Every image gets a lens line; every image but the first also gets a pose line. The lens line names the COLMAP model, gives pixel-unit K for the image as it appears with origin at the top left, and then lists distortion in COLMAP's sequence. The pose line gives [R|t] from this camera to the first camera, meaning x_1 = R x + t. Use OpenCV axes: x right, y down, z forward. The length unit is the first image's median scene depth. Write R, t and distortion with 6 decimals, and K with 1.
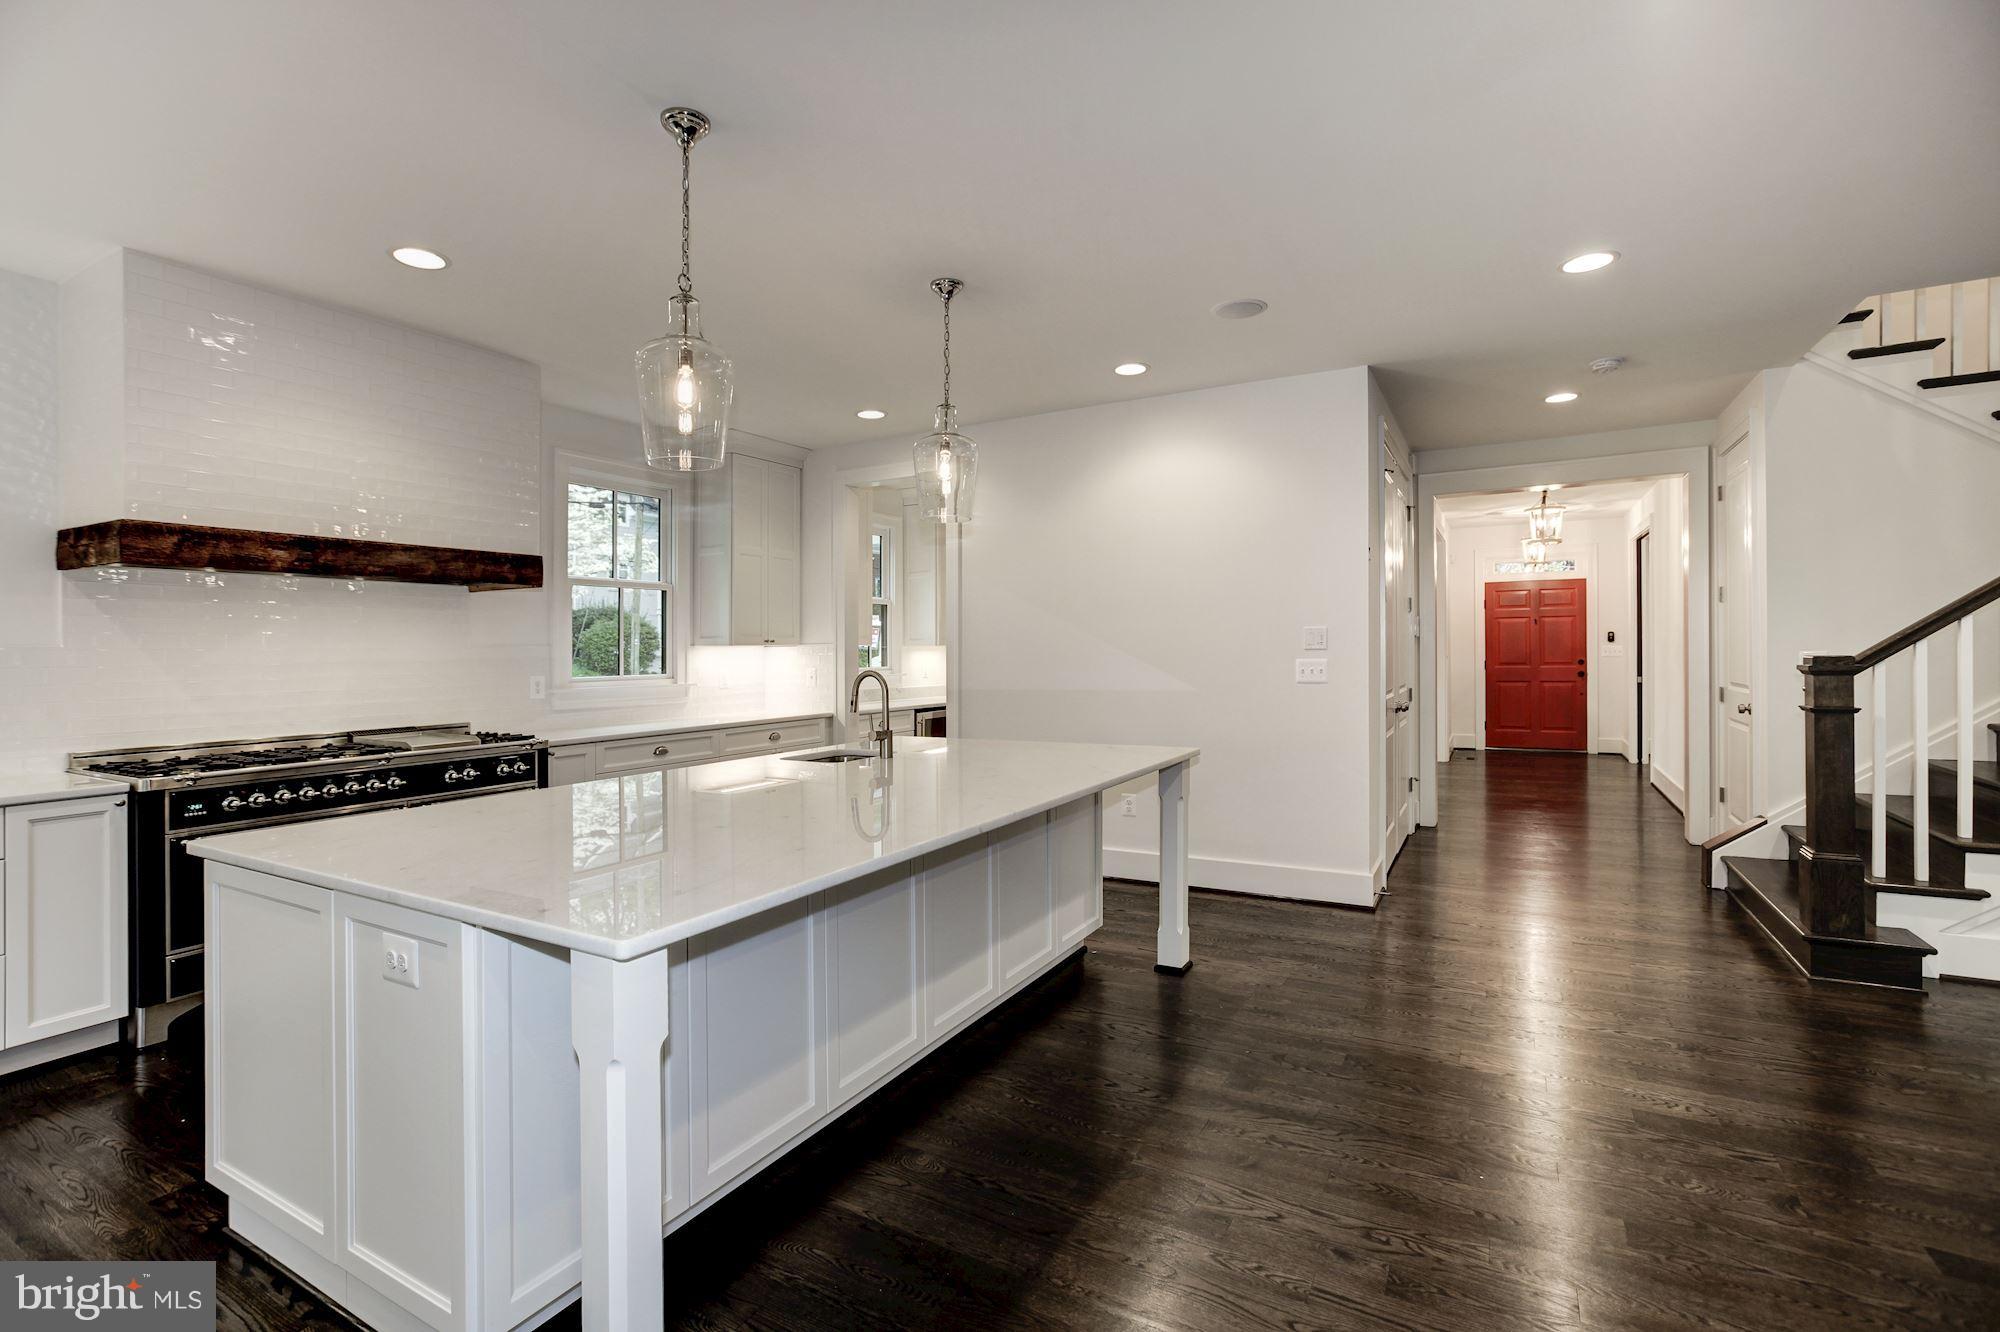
lens RADIAL K [[904.8, 0, 1006.9], [0, 904.8, 665.8], [0, 0, 1]] dist [-0.001828, 0.002044]
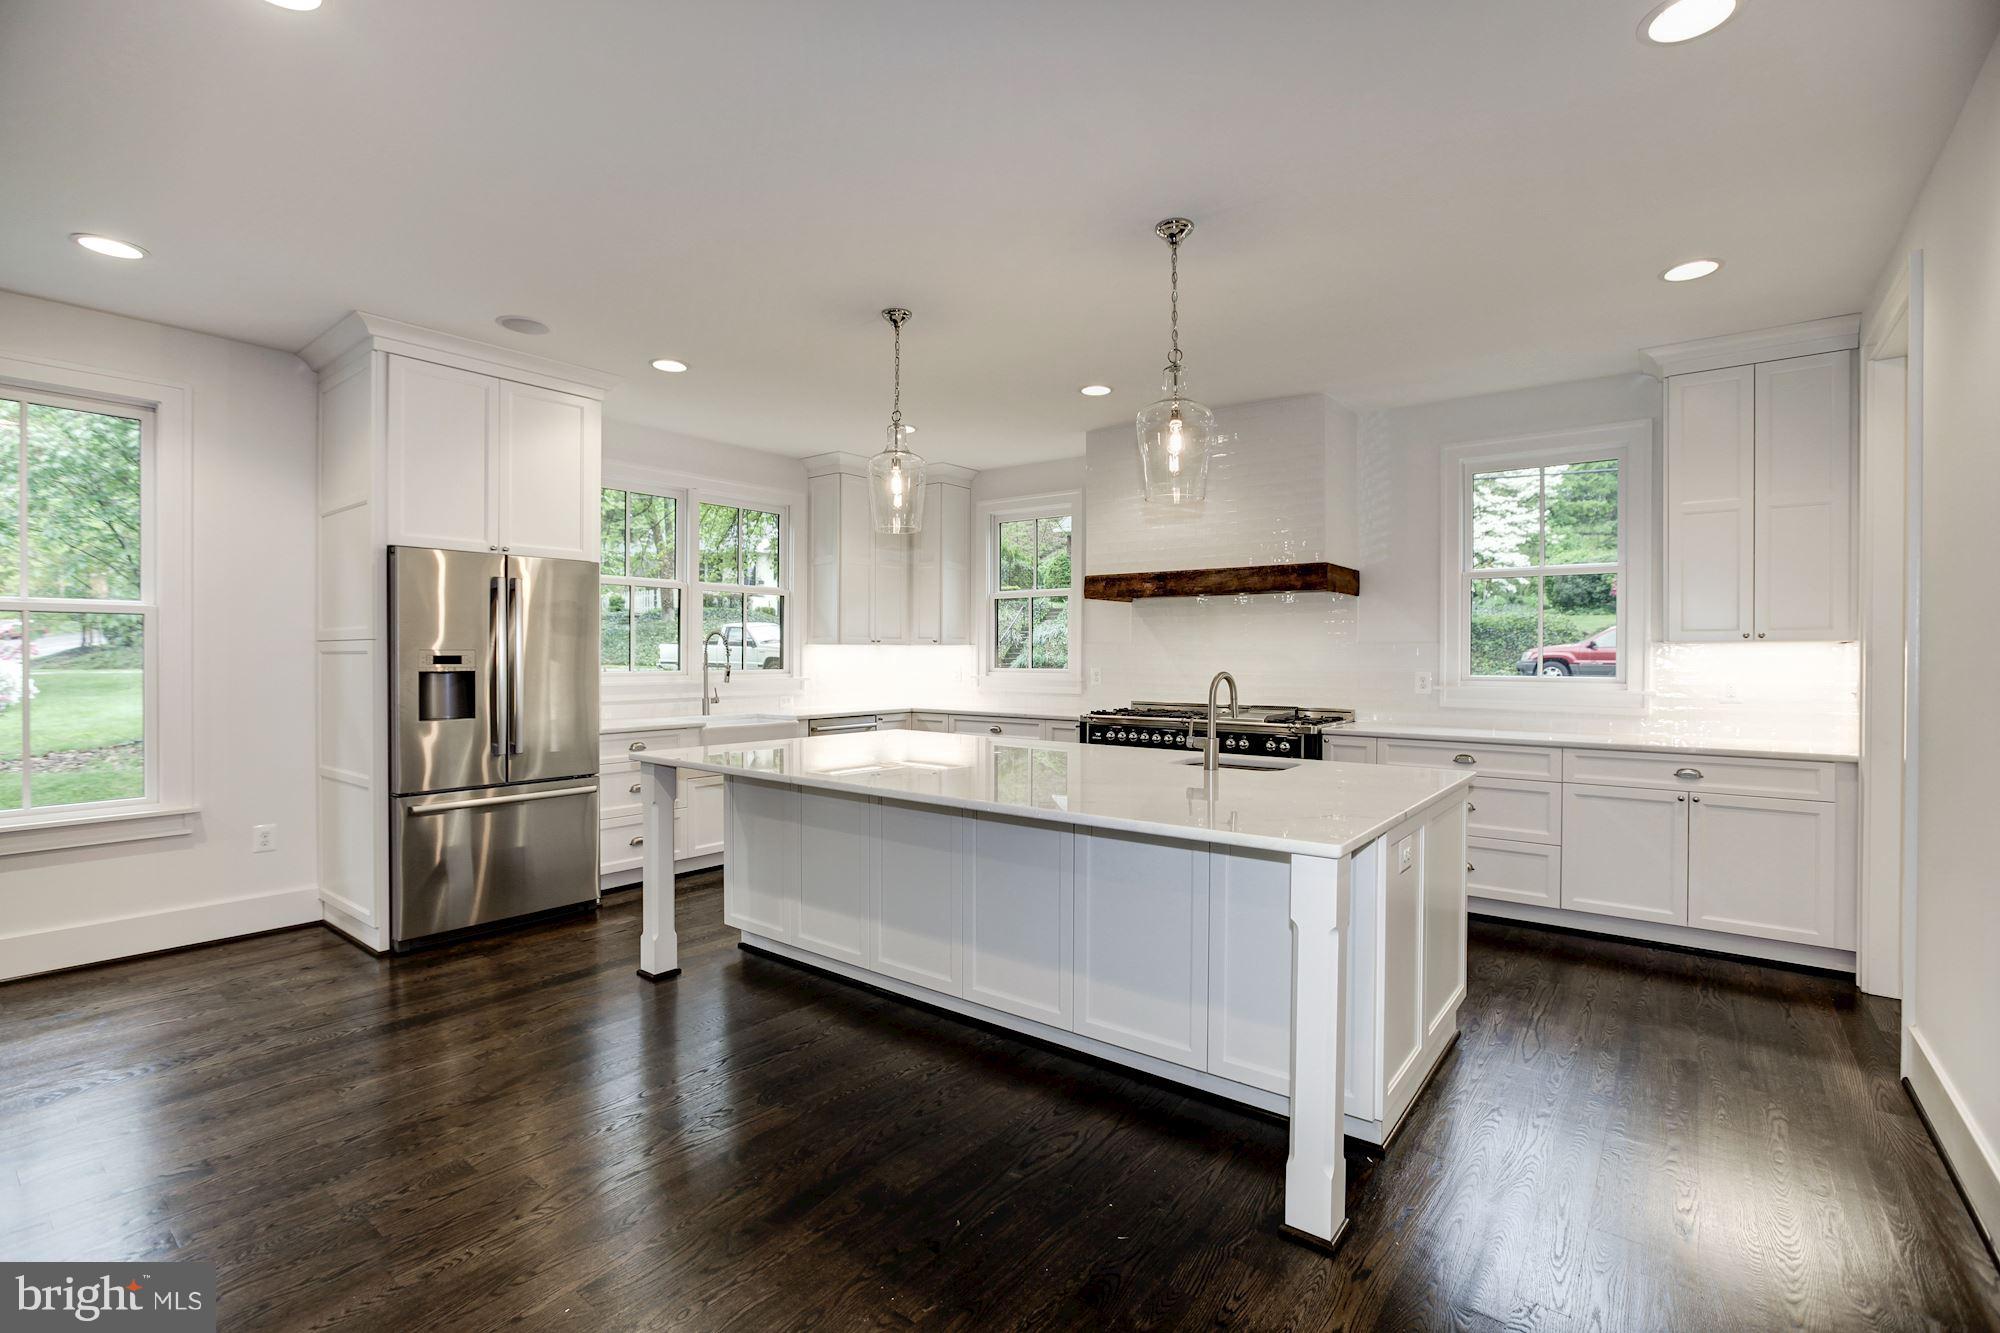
lens RADIAL K [[904.8, 0, 991.1], [0, 904.8, 655.3], [0, 0, 1]] dist [-0.001828, 0.002044]
pose [[-0.133972, 0.008186, -0.990951, 0.719048], [-0.021034, 0.999717, 0.011102, -0.011077], [0.990762, 0.022331, -0.133762, 0.826601]]
